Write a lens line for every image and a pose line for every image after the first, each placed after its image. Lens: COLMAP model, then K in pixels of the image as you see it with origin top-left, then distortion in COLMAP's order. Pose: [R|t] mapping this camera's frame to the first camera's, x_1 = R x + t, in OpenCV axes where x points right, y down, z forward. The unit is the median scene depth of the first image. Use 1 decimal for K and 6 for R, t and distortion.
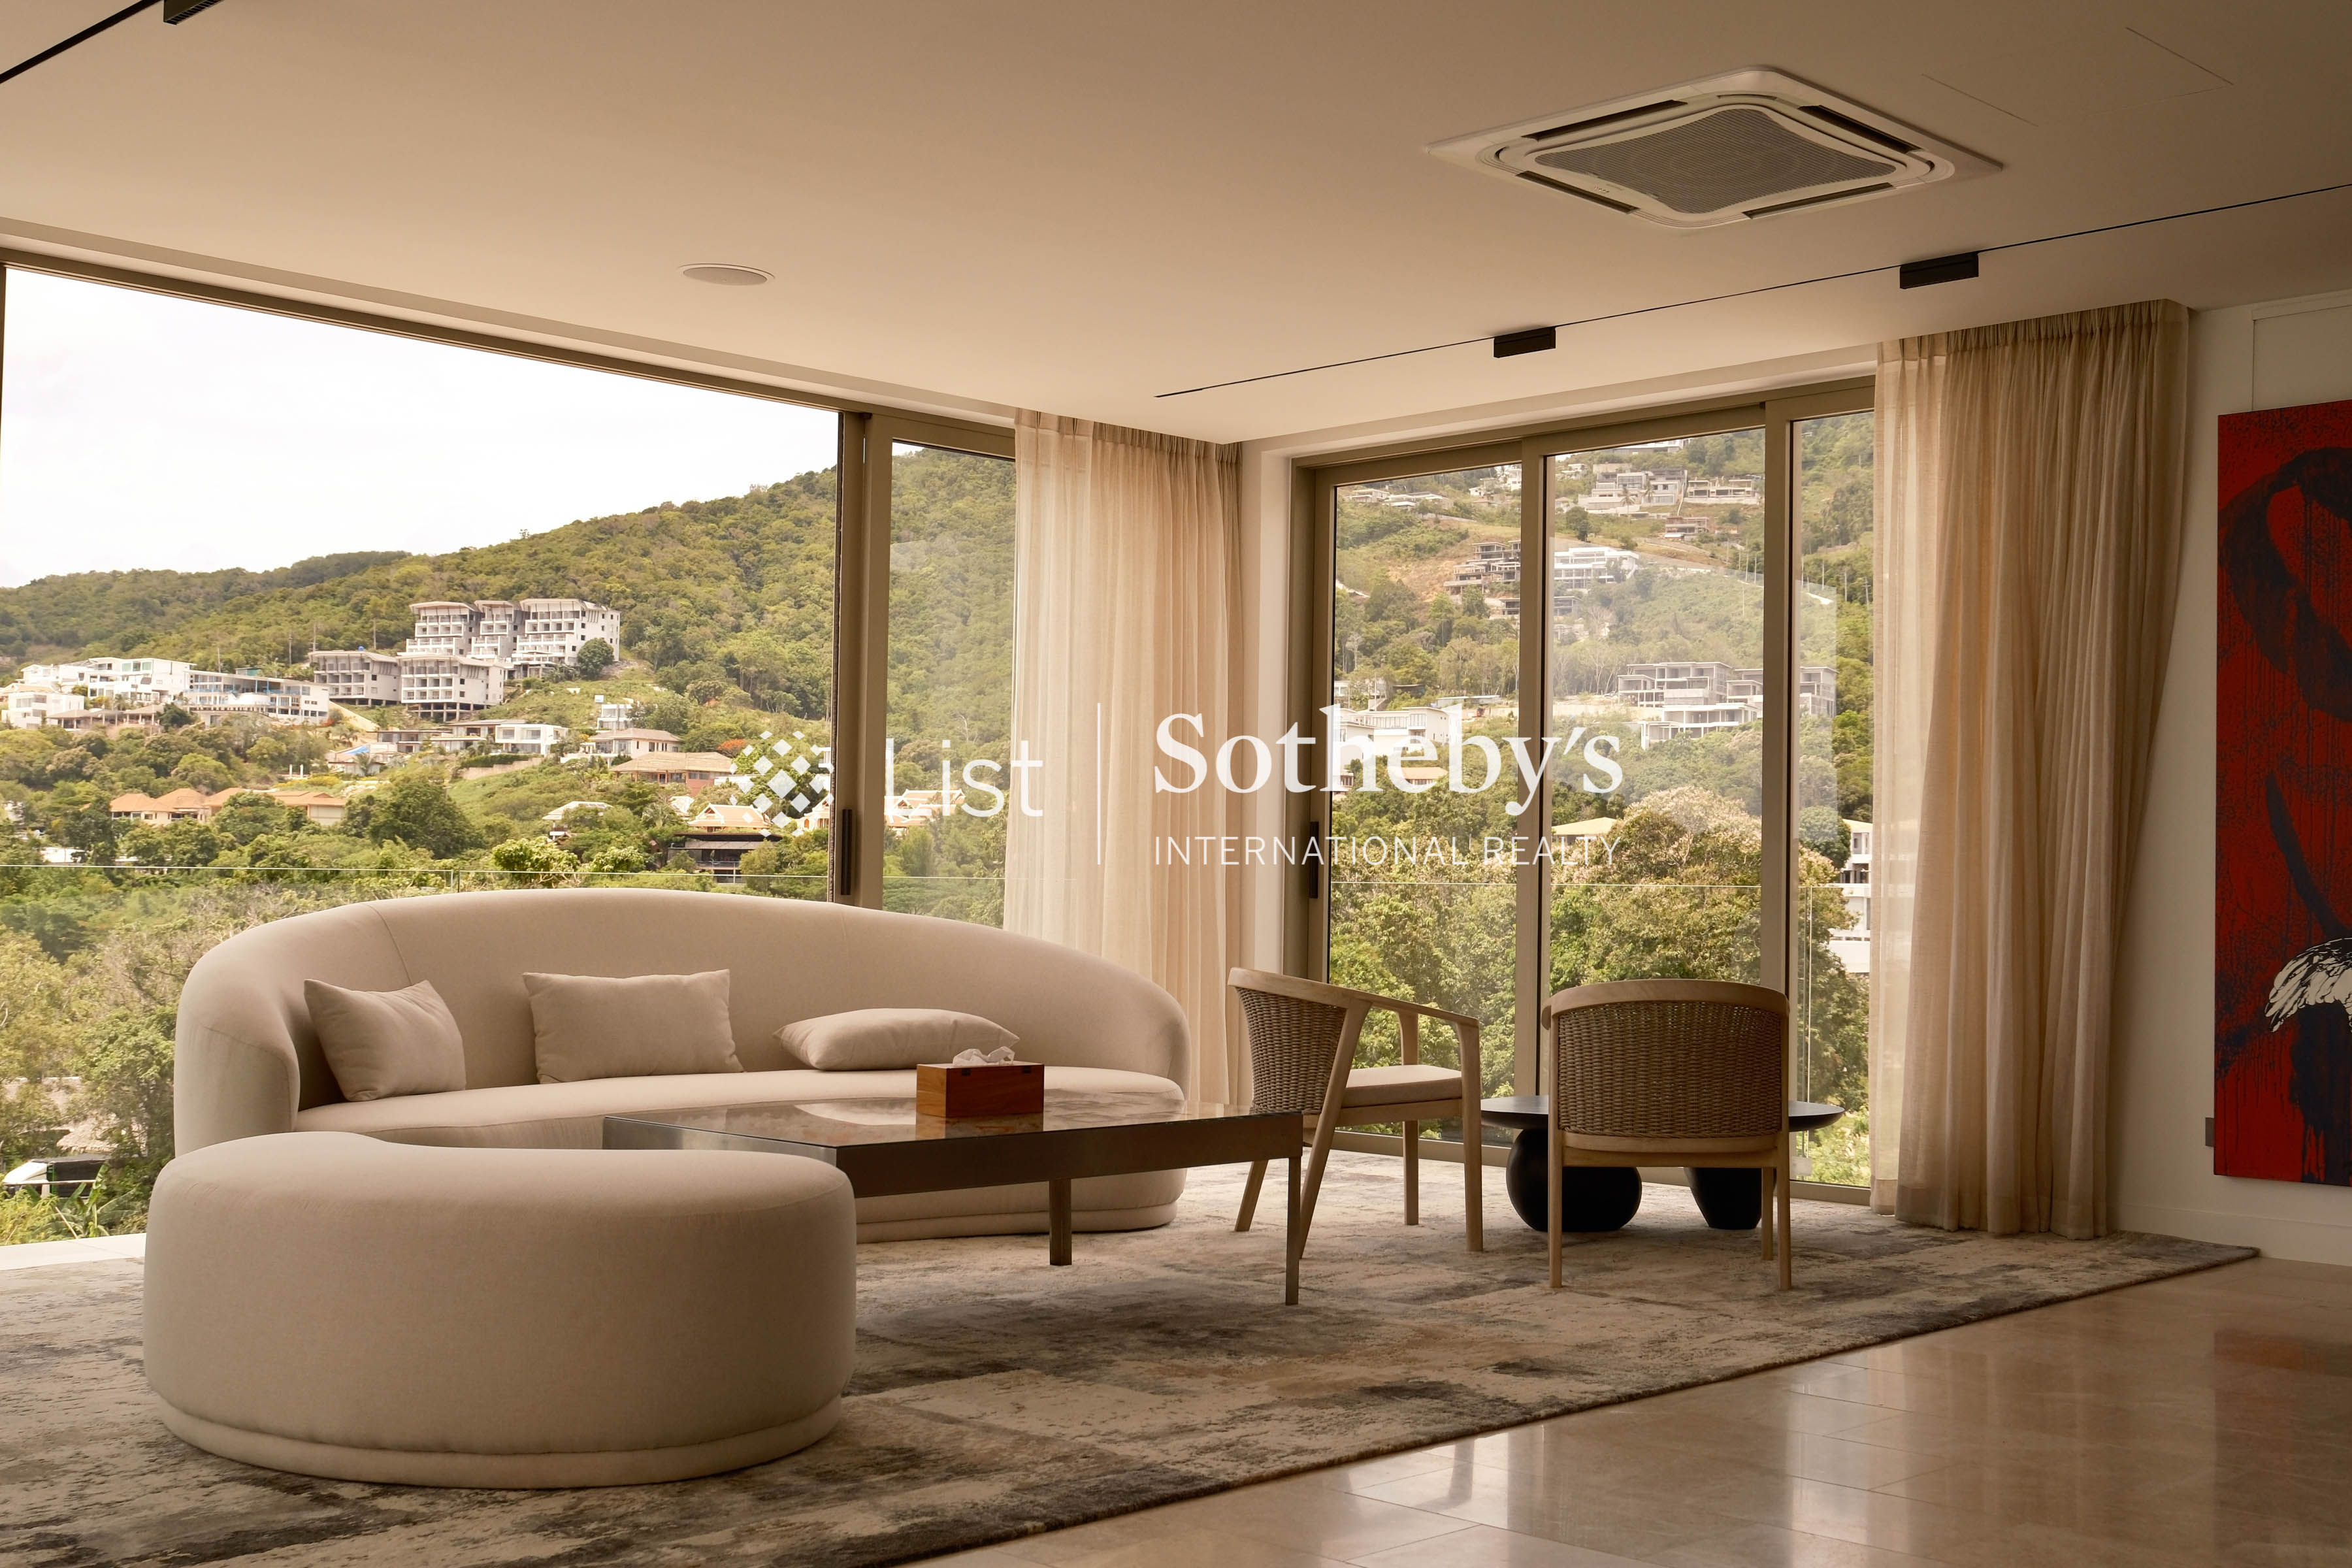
lens RADIAL K [[2427.0, 0, 1180.1], [0, 2427.0, 784.6], [0, 0, 1]] dist [0.006054, 0.000000]
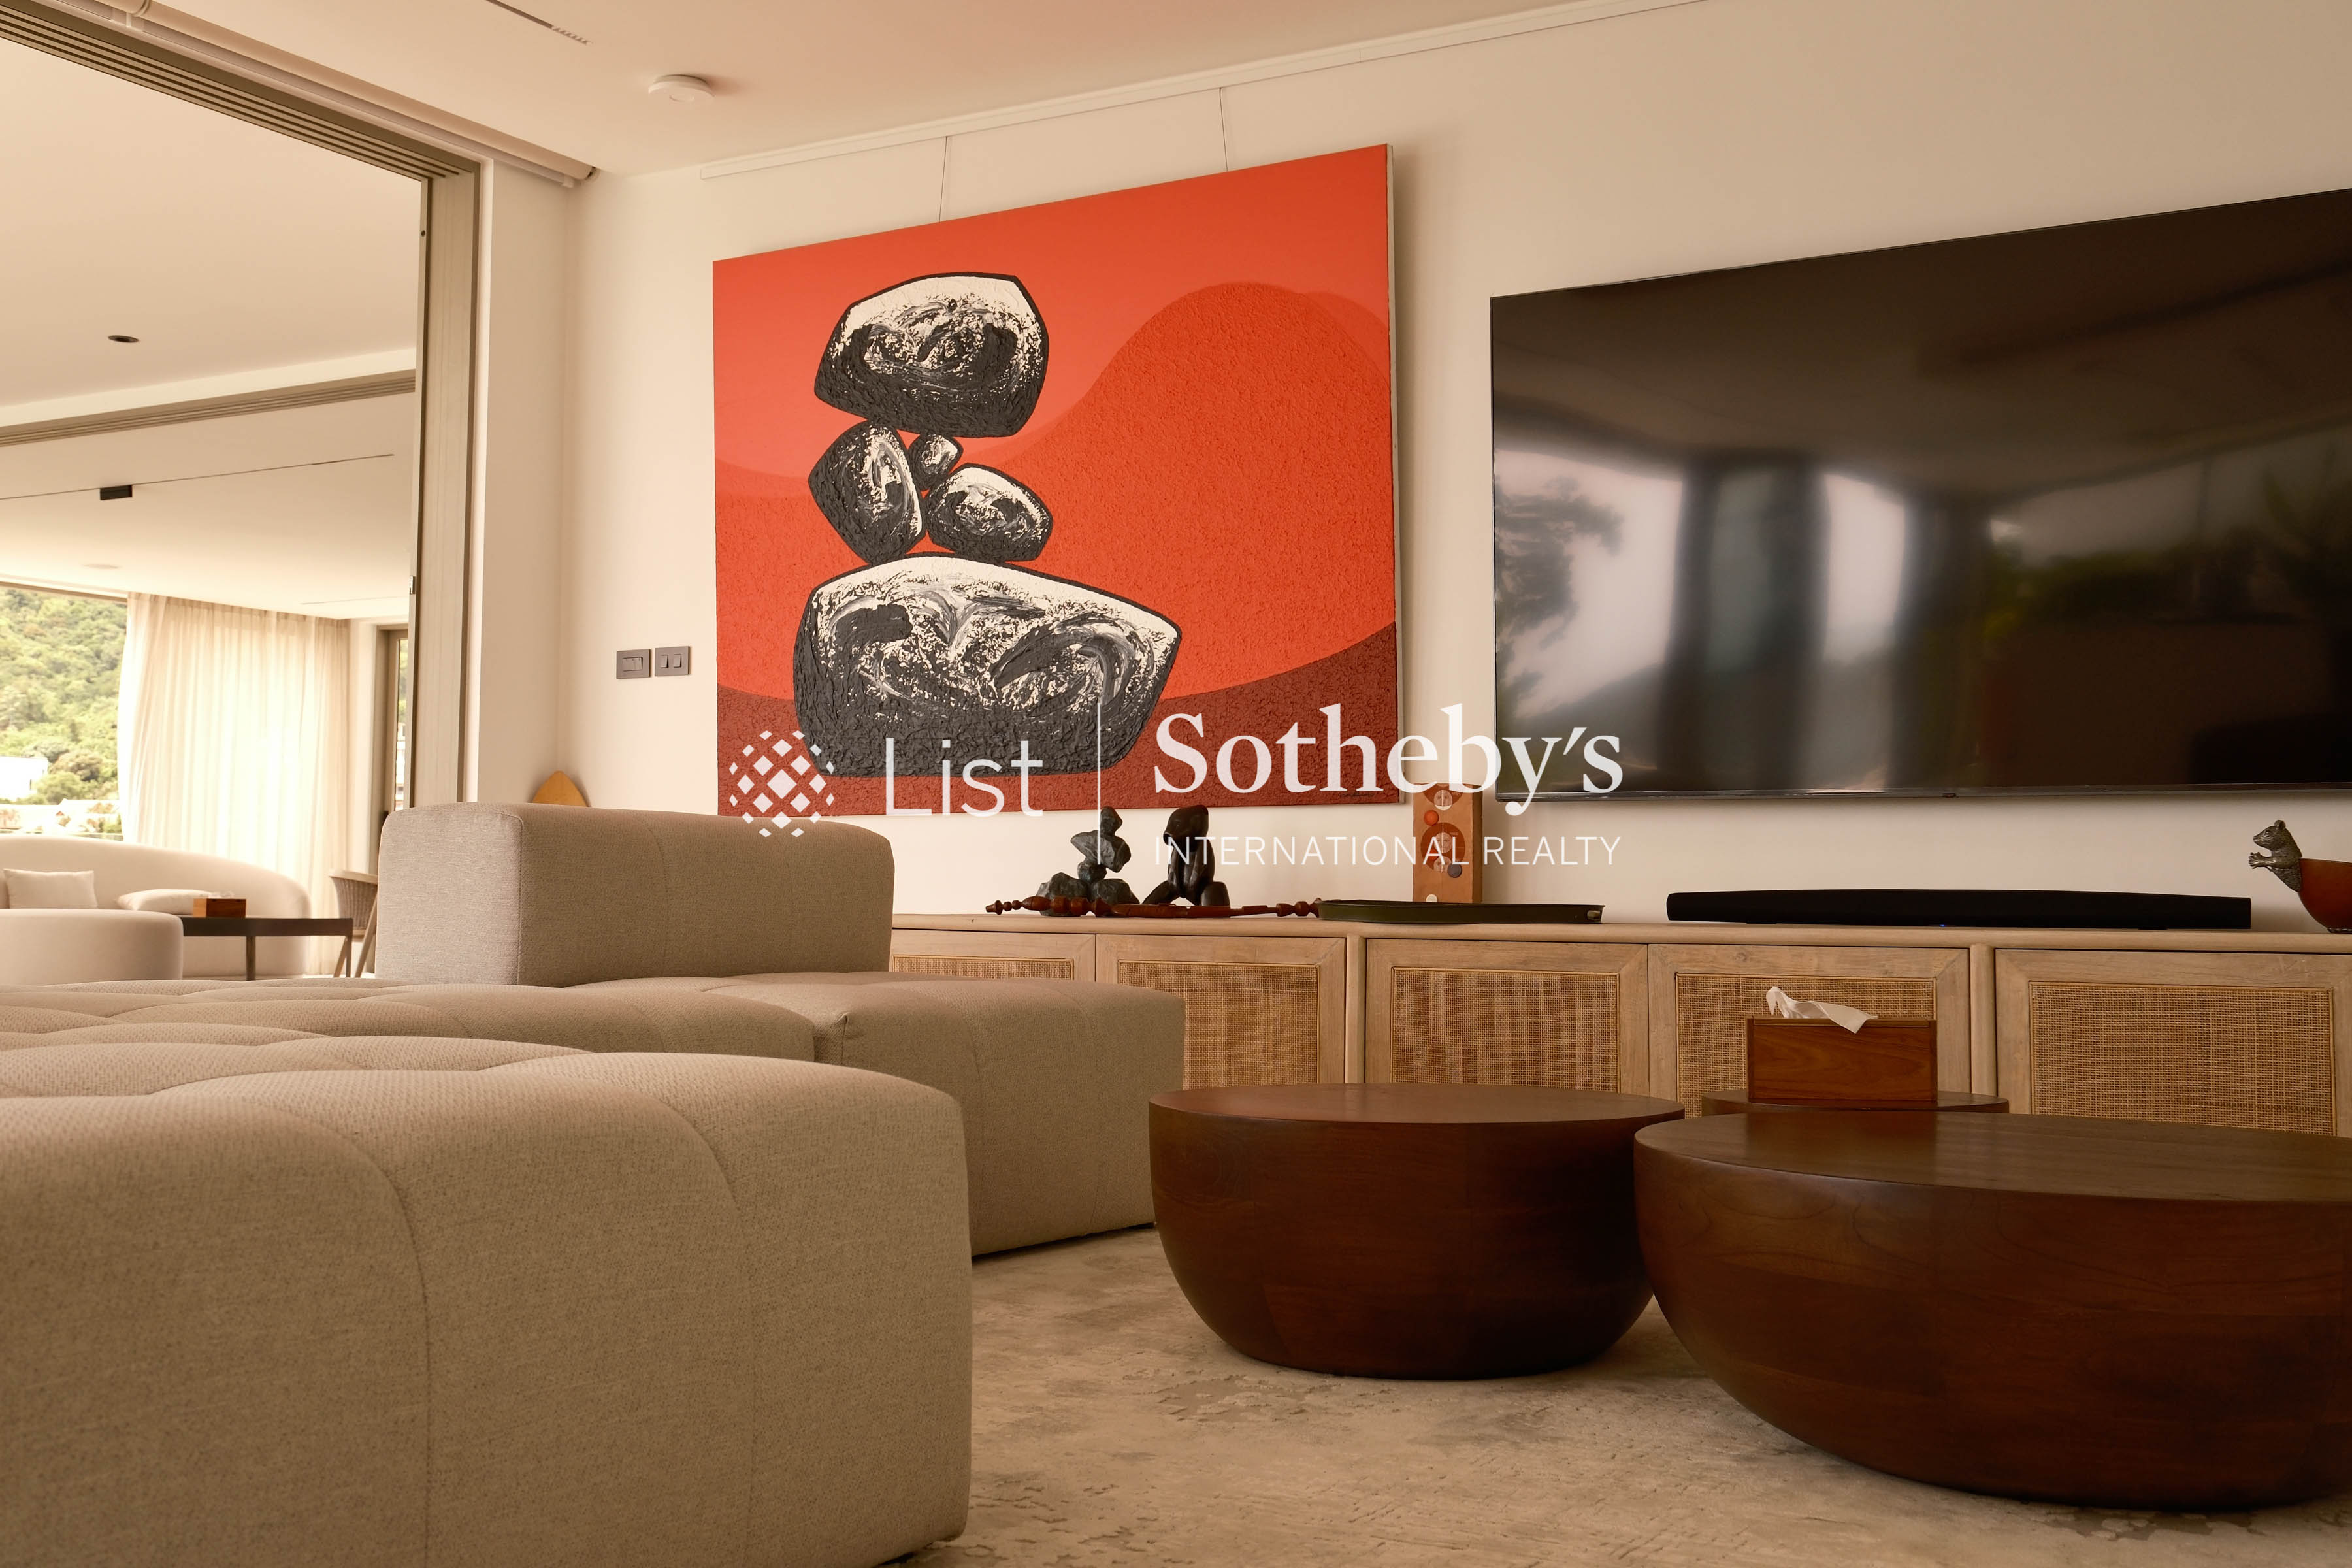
lens RADIAL K [[2427.0, 0, 1173.4], [0, 2427.0, 775.9], [0, 0, 1]] dist [0.006054, 0.000000]
pose [[0.948185, 0.006284, 0.317655, 0.048879], [-0.003410, 0.999948, -0.009604, 0.007201], [-0.317699, 0.008023, 0.948158, -1.516750]]
